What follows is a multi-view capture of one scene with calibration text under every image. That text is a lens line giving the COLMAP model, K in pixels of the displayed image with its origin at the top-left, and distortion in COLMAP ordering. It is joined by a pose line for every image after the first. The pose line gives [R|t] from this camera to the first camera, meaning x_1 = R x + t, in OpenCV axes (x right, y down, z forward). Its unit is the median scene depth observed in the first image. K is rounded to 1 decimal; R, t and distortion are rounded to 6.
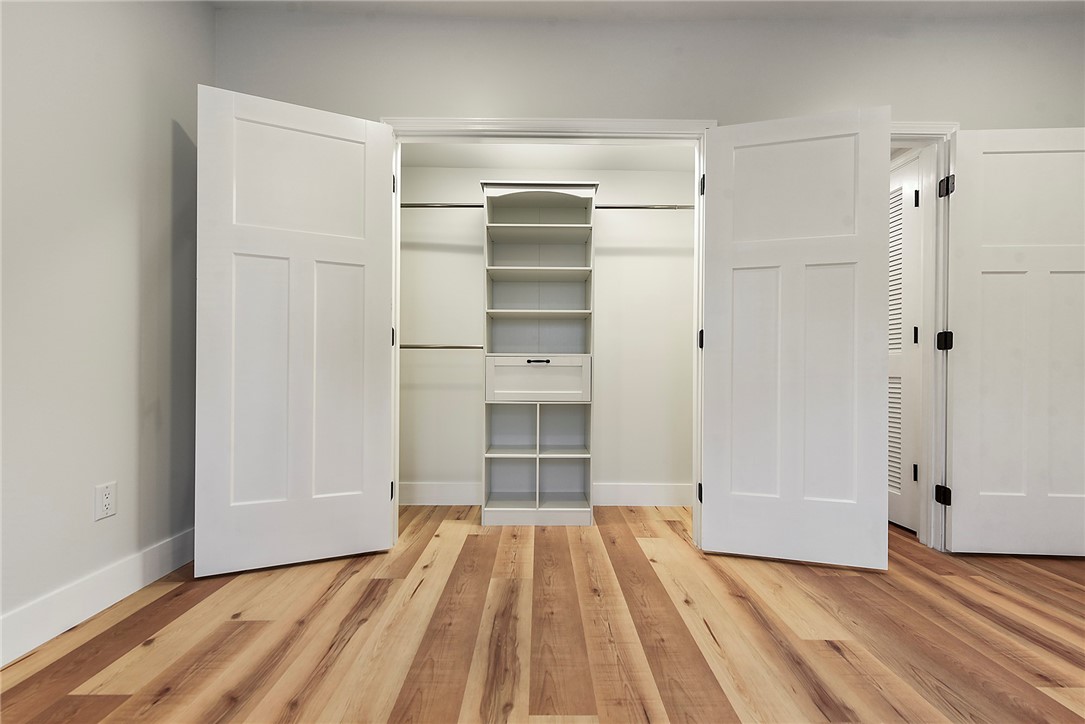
lens RADIAL K [[443.2, 0, 541.2], [0, 443.2, 365.3], [0, 0, 1]] dist [0.000796, 0.000255]
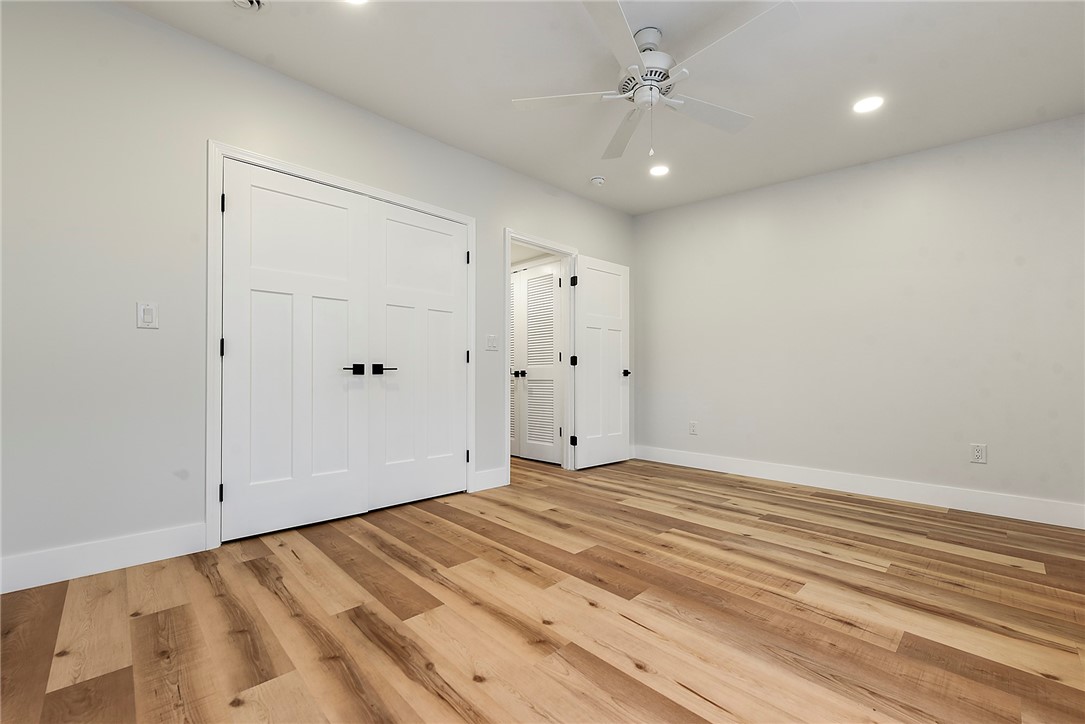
lens RADIAL K [[443.2, 0, 541.2], [0, 443.2, 365.3], [0, 0, 1]] dist [0.000796, 0.000255]
pose [[0.722479, 0.013732, 0.691257, -0.688804], [0.001835, 0.999761, -0.021779, 0.008912], [-0.691391, 0.017003, 0.722281, -0.386173]]
